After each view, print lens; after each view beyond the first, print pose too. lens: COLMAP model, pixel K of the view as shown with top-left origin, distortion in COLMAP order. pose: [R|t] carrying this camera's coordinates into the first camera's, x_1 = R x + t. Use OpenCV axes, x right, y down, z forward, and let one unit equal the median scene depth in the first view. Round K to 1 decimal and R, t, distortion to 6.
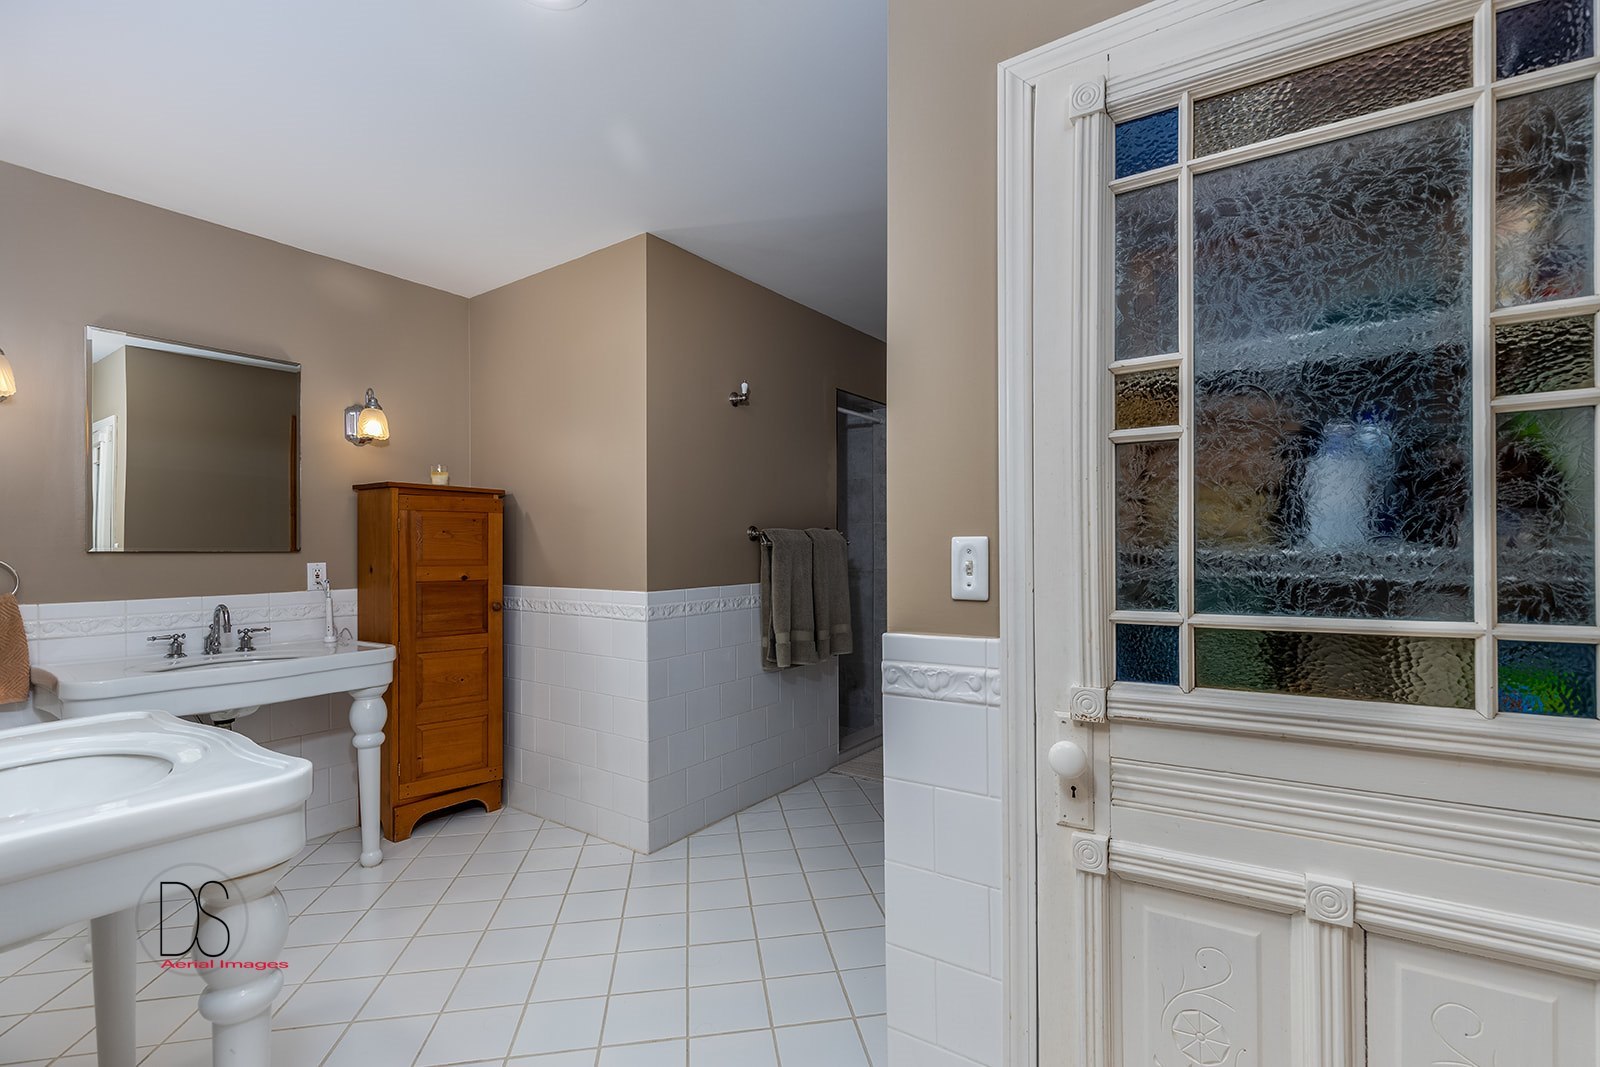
lens RADIAL K [[721.6, 0, 810.7], [0, 721.6, 543.0], [0, 0, 1]] dist [0.000661, 0.000014]
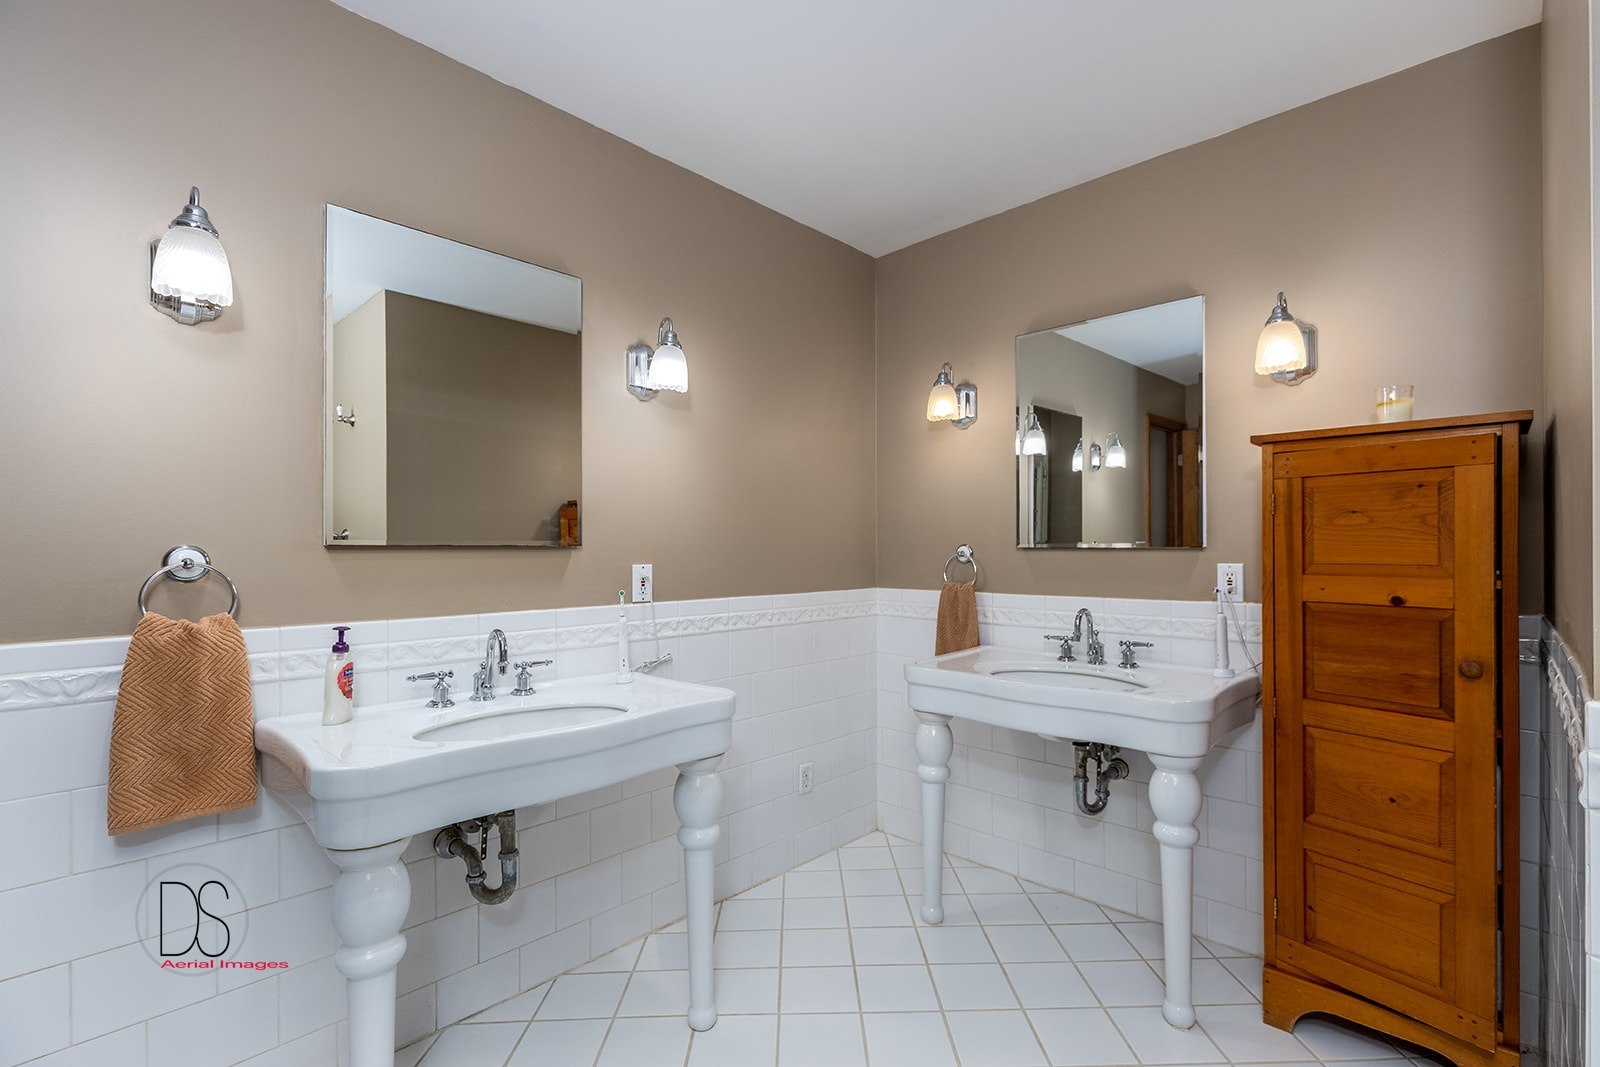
lens RADIAL K [[721.6, 0, 810.7], [0, 721.6, 543.0], [0, 0, 1]] dist [0.000661, 0.000014]
pose [[-0.052685, 0.001540, -0.998610, 0.049299], [0.005948, 0.999982, 0.001228, 0.004509], [0.998593, -0.005875, -0.052693, 0.625391]]
